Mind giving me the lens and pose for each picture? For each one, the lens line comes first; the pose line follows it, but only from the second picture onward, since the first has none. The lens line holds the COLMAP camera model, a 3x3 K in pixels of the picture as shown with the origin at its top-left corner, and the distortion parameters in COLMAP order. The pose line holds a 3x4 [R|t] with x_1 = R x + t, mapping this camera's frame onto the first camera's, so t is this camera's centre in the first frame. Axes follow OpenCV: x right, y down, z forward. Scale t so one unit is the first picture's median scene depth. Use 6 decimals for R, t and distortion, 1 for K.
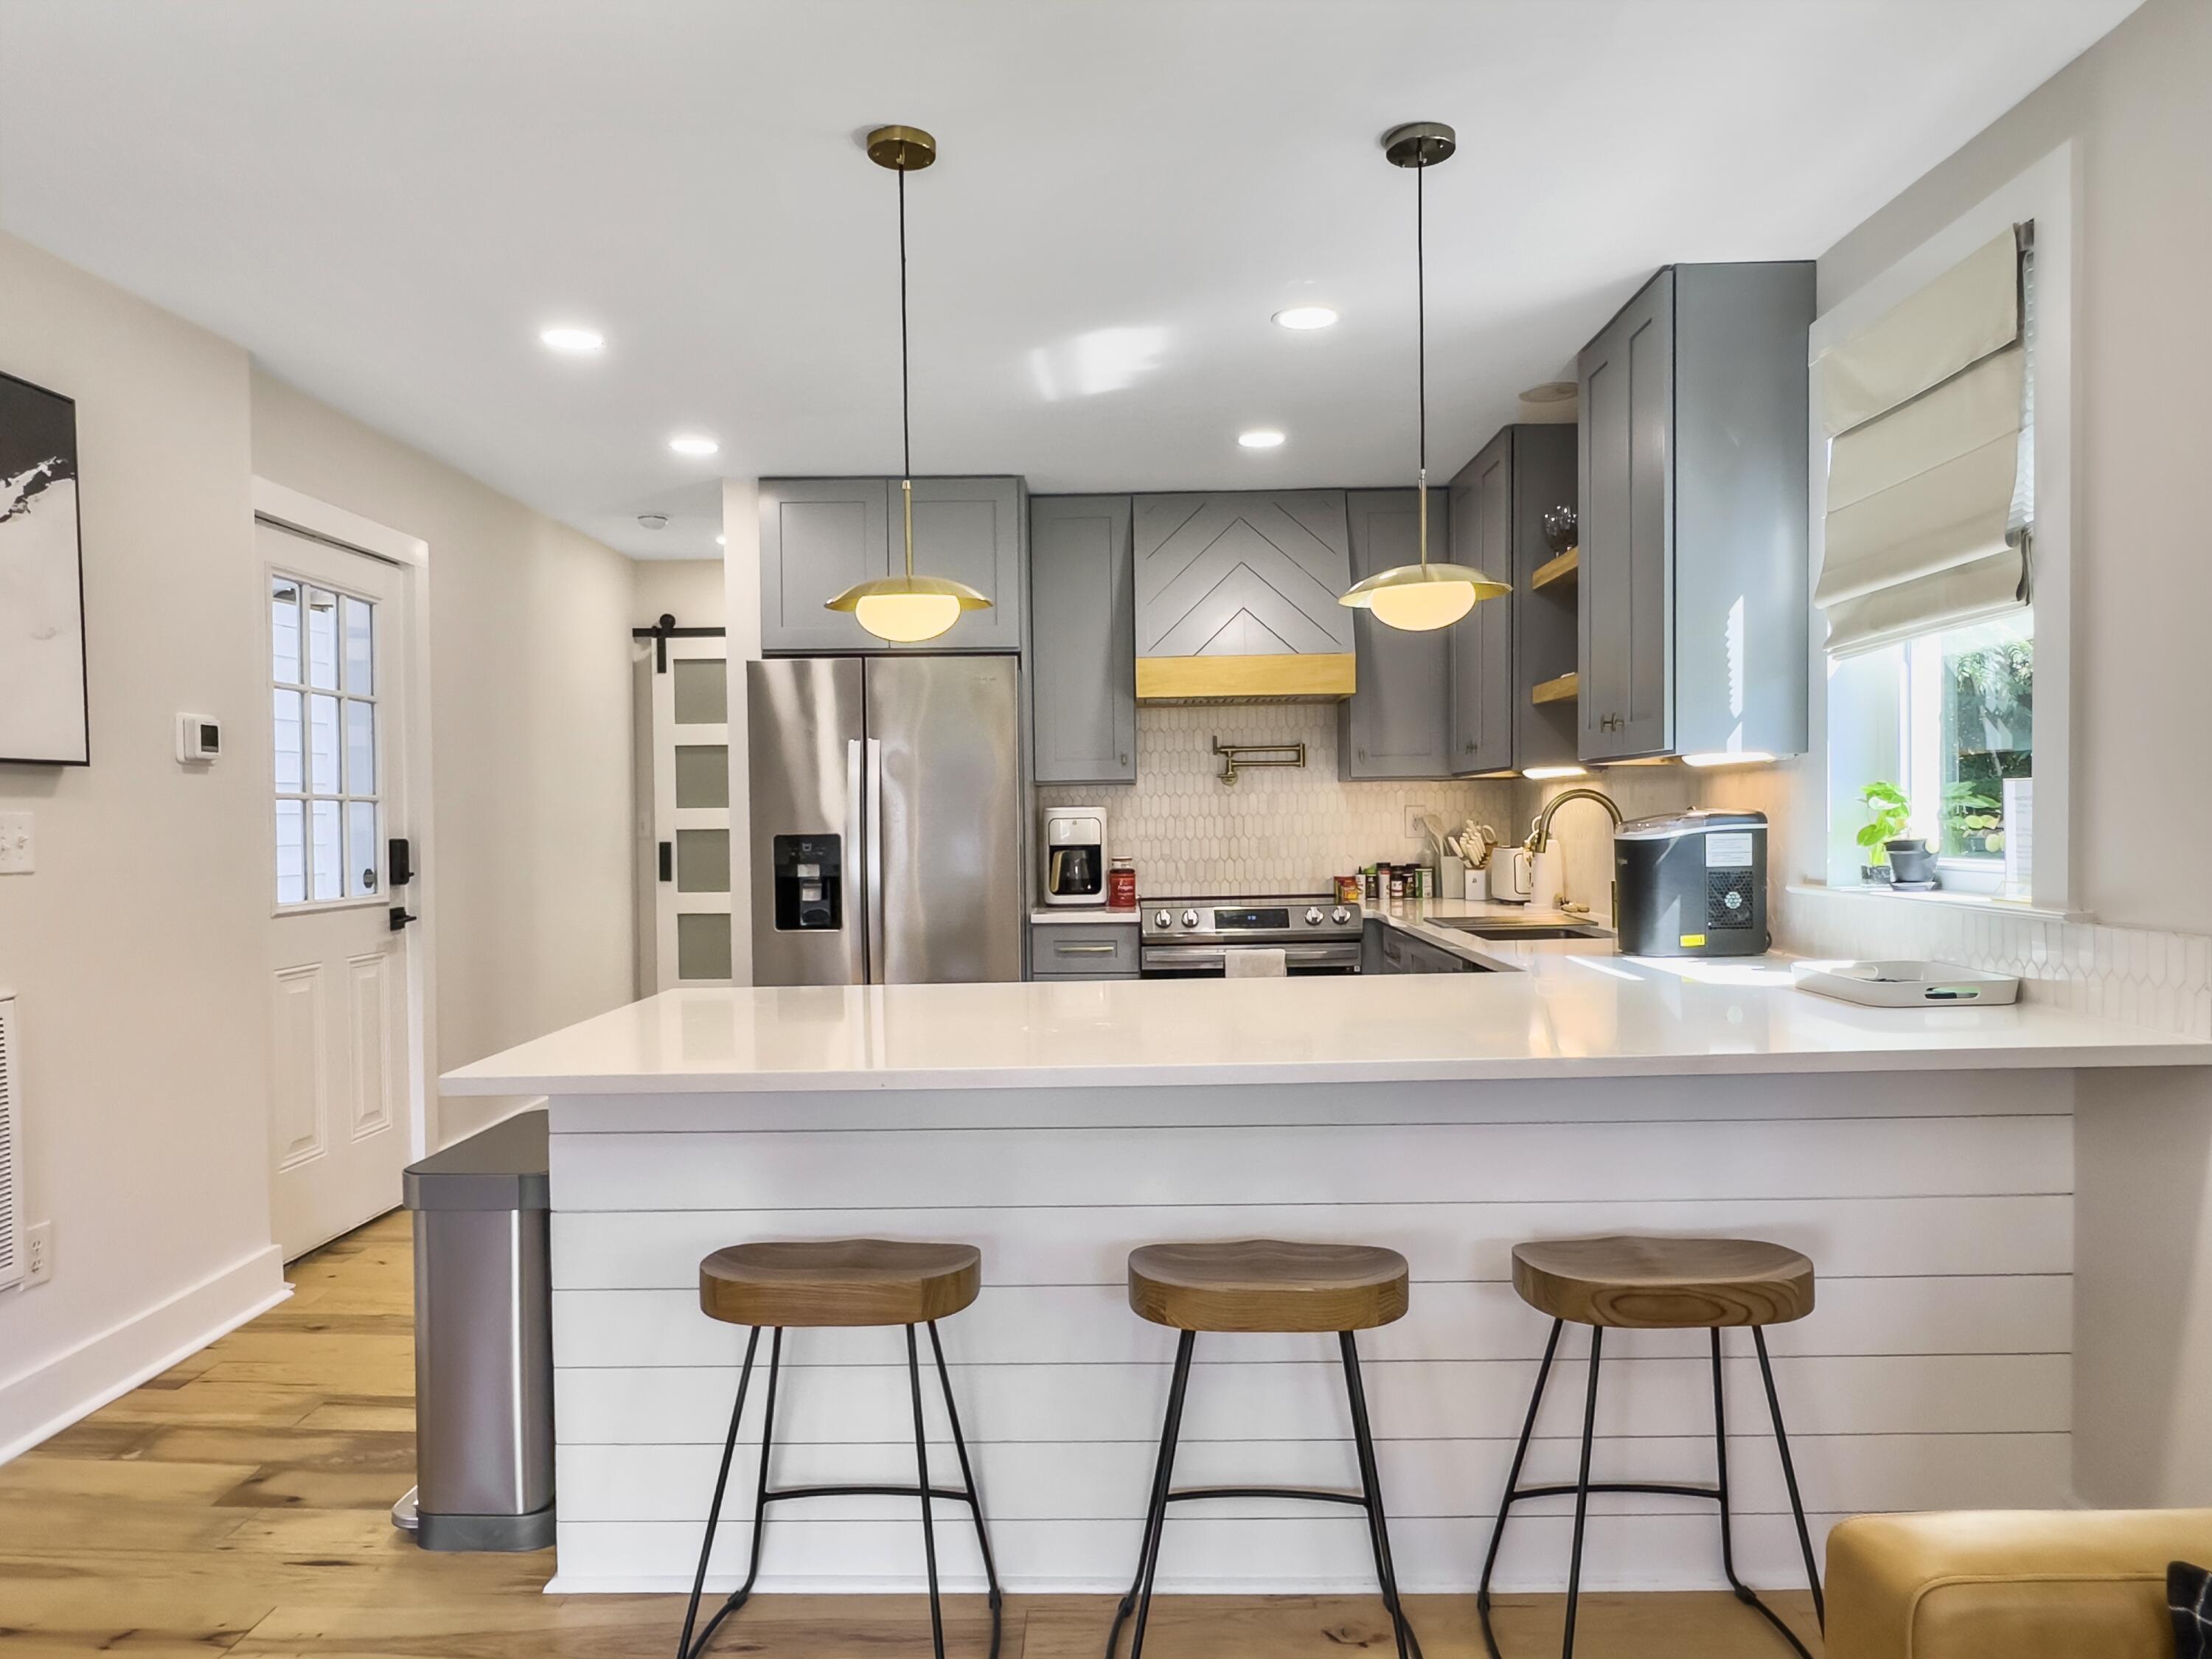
lens RADIAL K [[1438.9, 0, 1087.0], [0, 1438.9, 845.1], [0, 0, 1]] dist [0.006875, 0.000011]
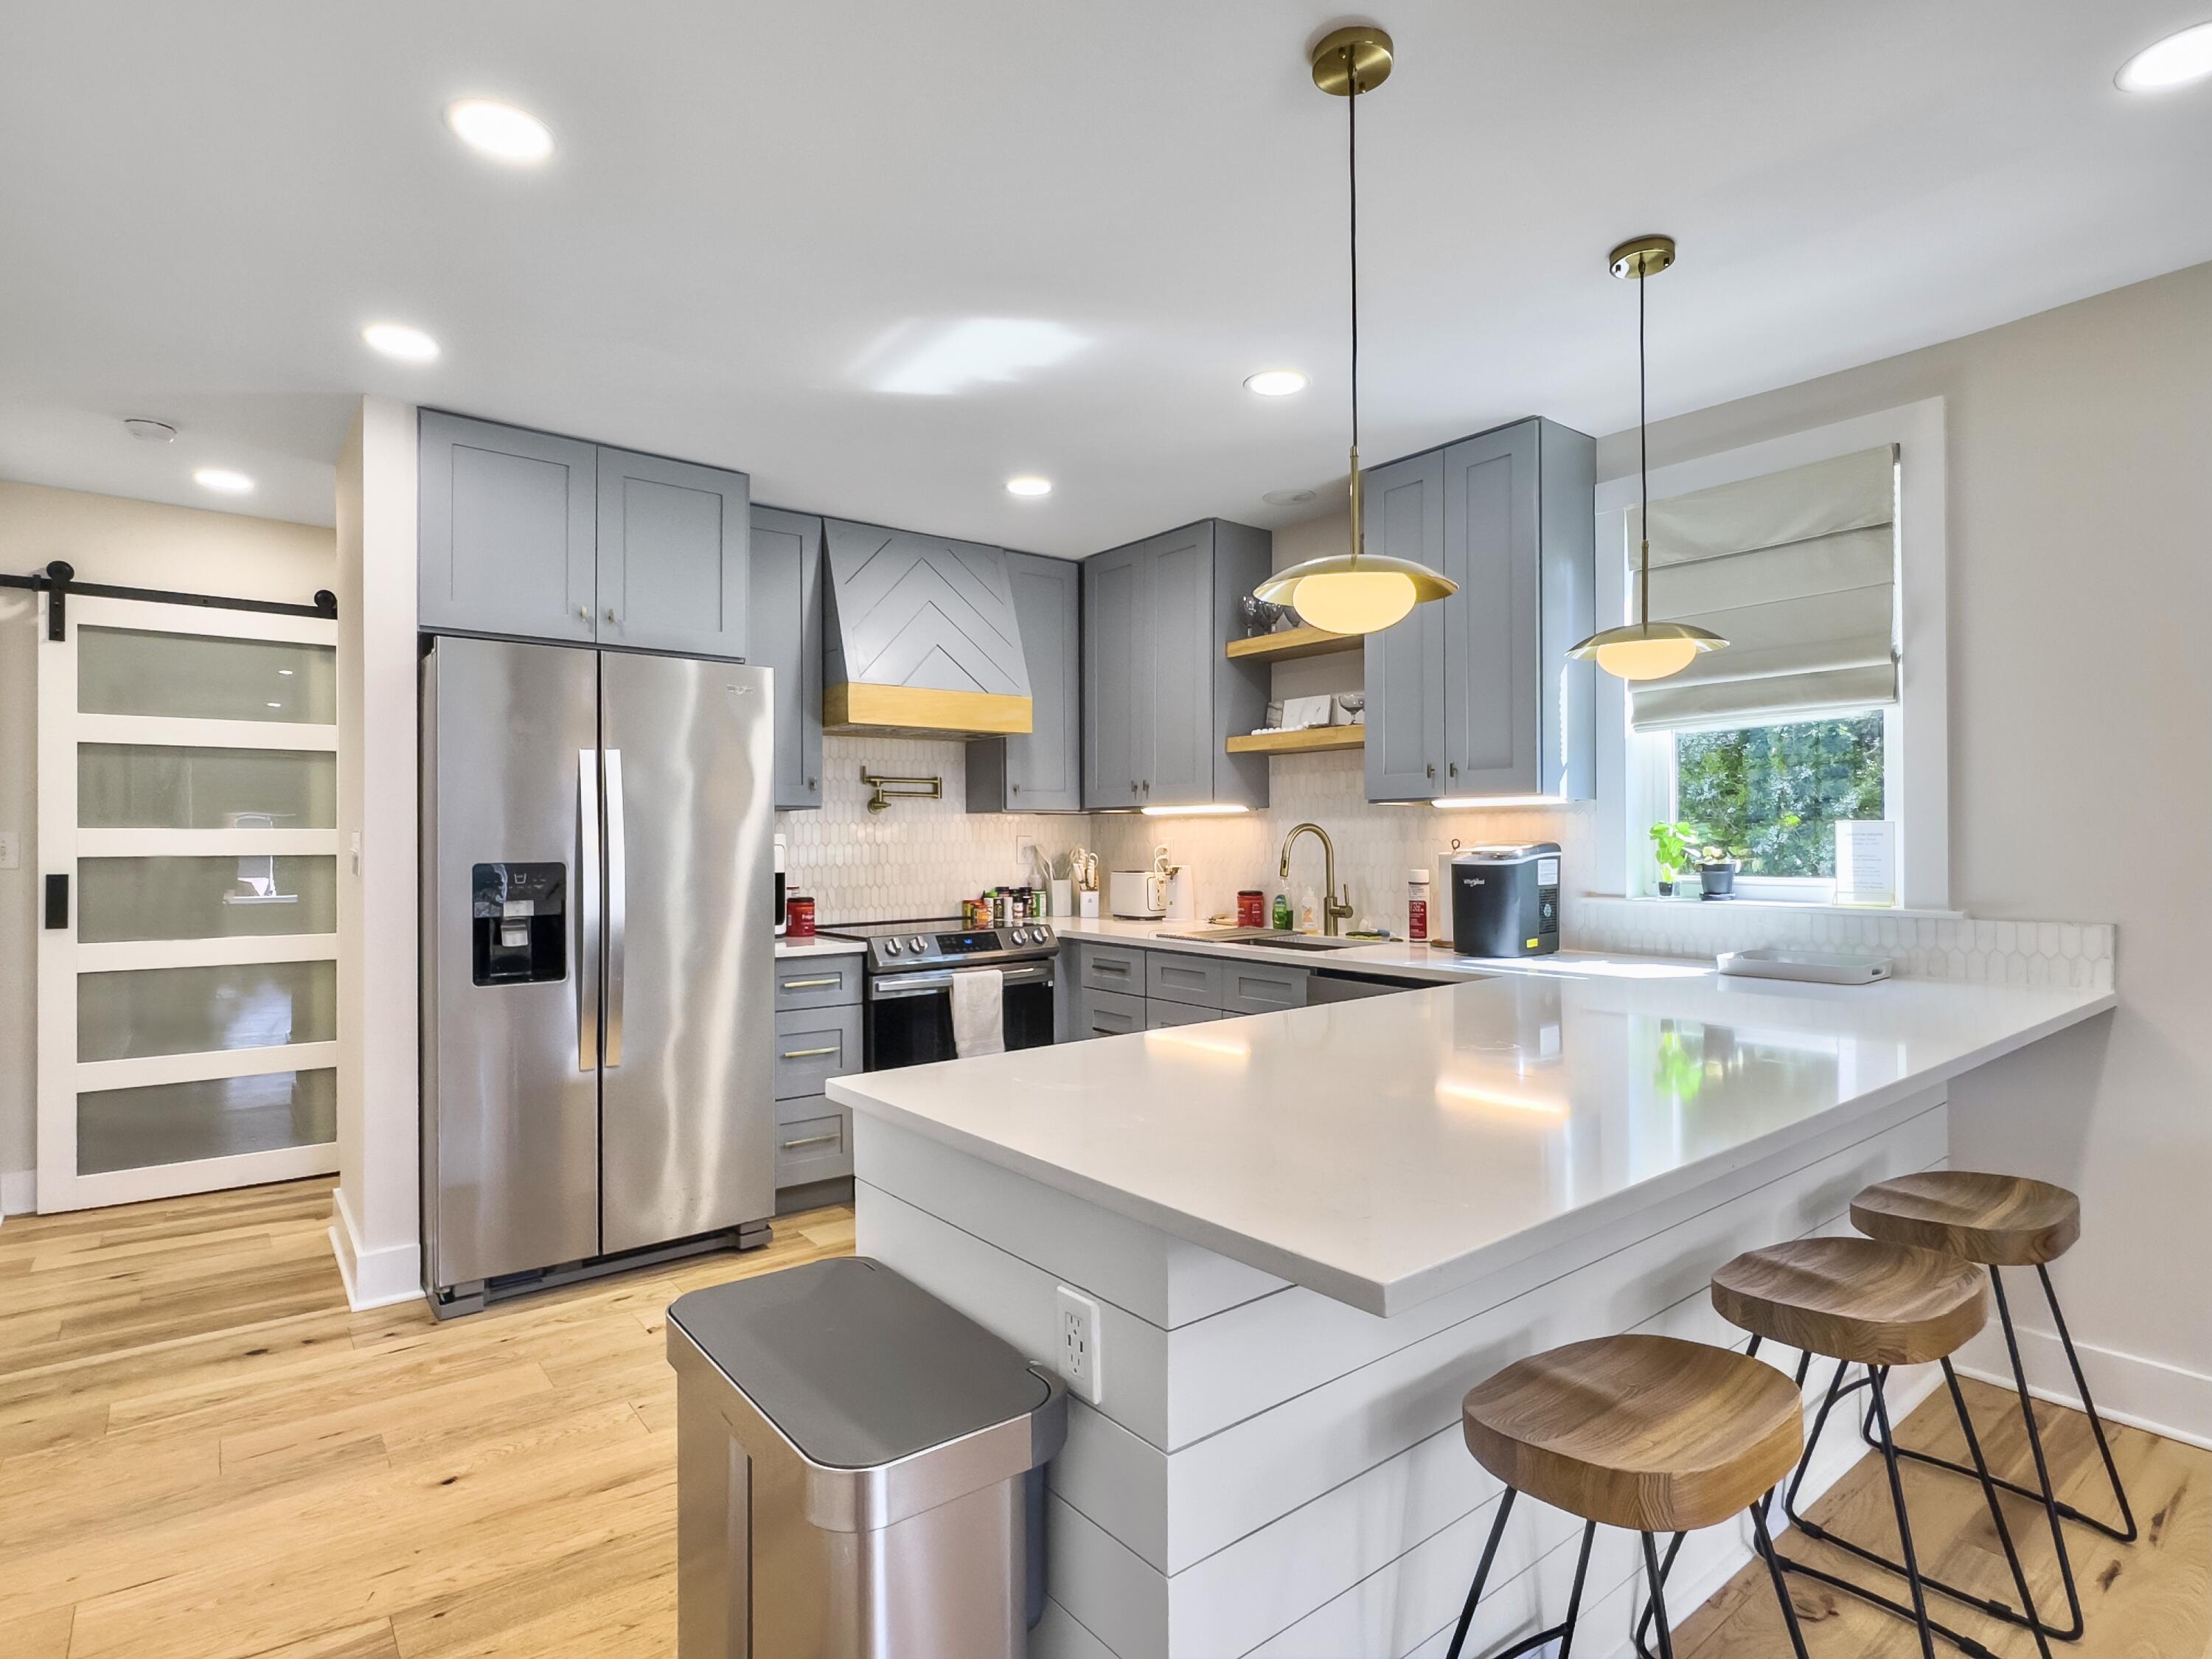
lens RADIAL K [[1172.9, 0, 1098.9], [0, 1172.9, 842.1], [0, 0, 1]] dist [-0.010087, 0.002367]
pose [[0.771506, 0.008073, 0.636171, -0.359107], [0.007263, 0.999743, -0.021494, -0.002529], [-0.636181, 0.021203, 0.771248, 0.293880]]
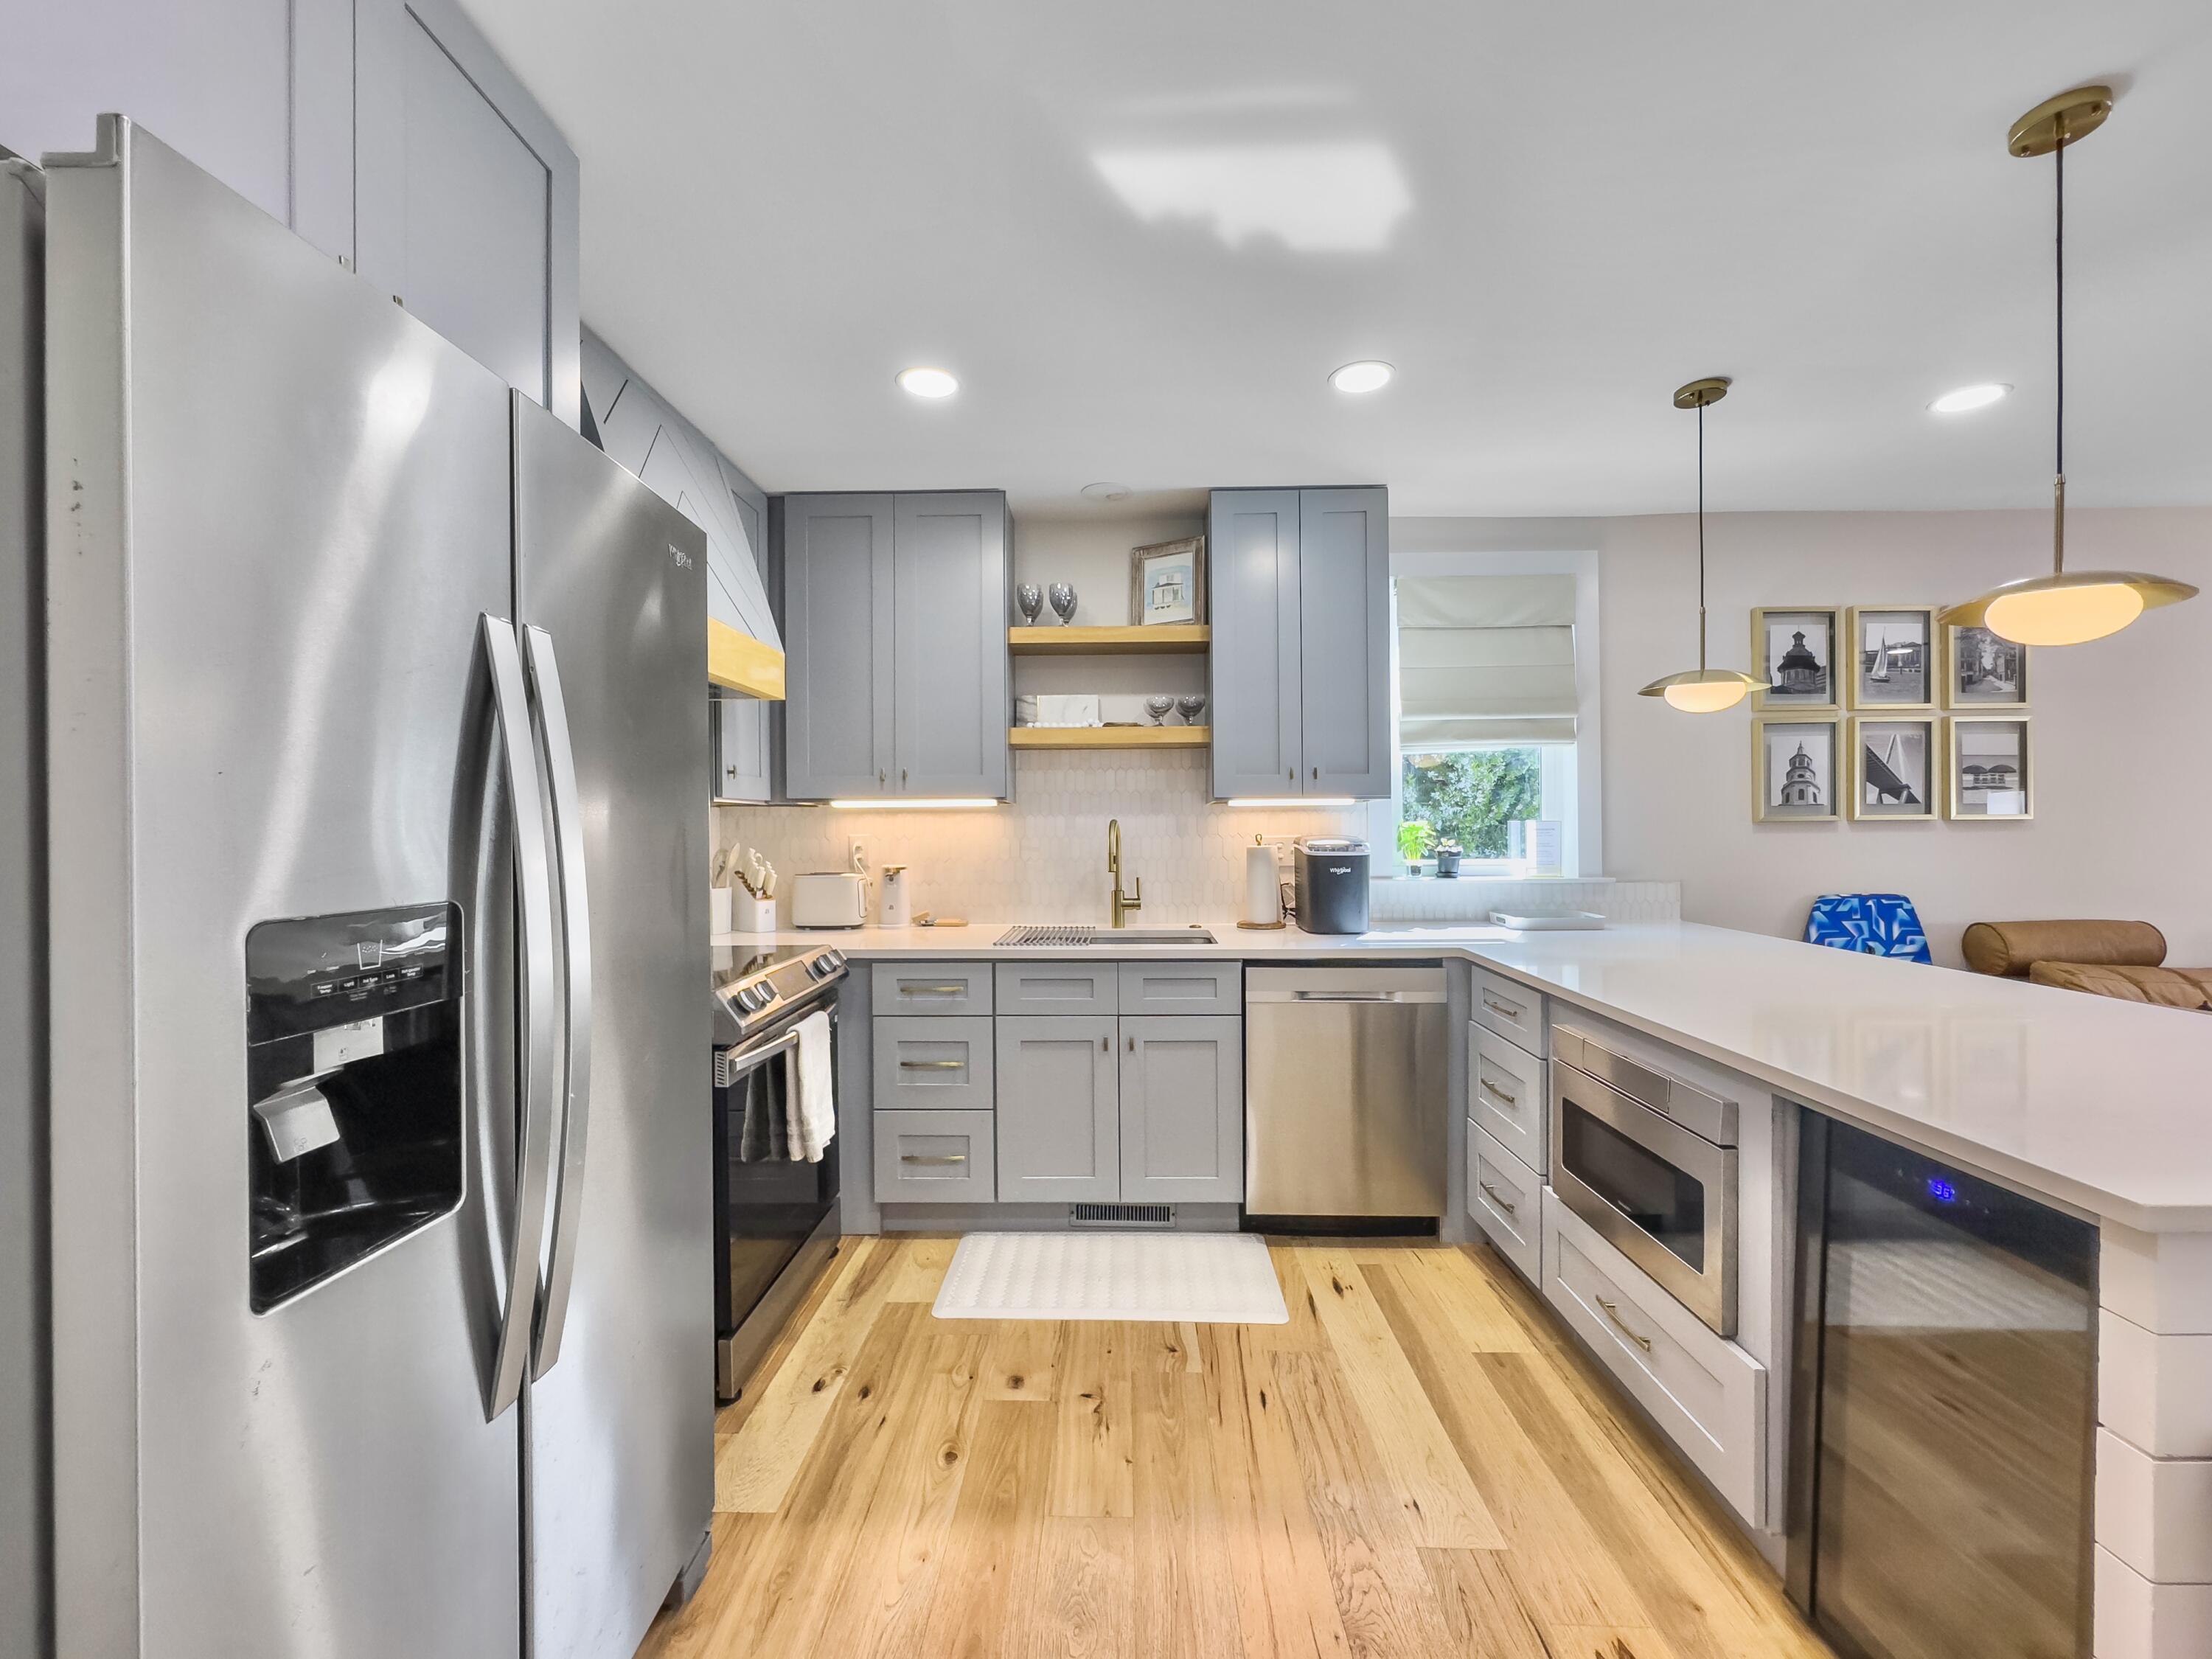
lens RADIAL K [[897.9, 0, 1106.8], [0, 897.9, 836.8], [0, 0, 1]] dist [-0.005992, 0.000149]
pose [[-0.006582, 0.006045, 0.999960, -0.361537], [0.028560, 0.999575, -0.005855, -0.016528], [-0.999570, 0.028520, -0.006752, 0.855133]]
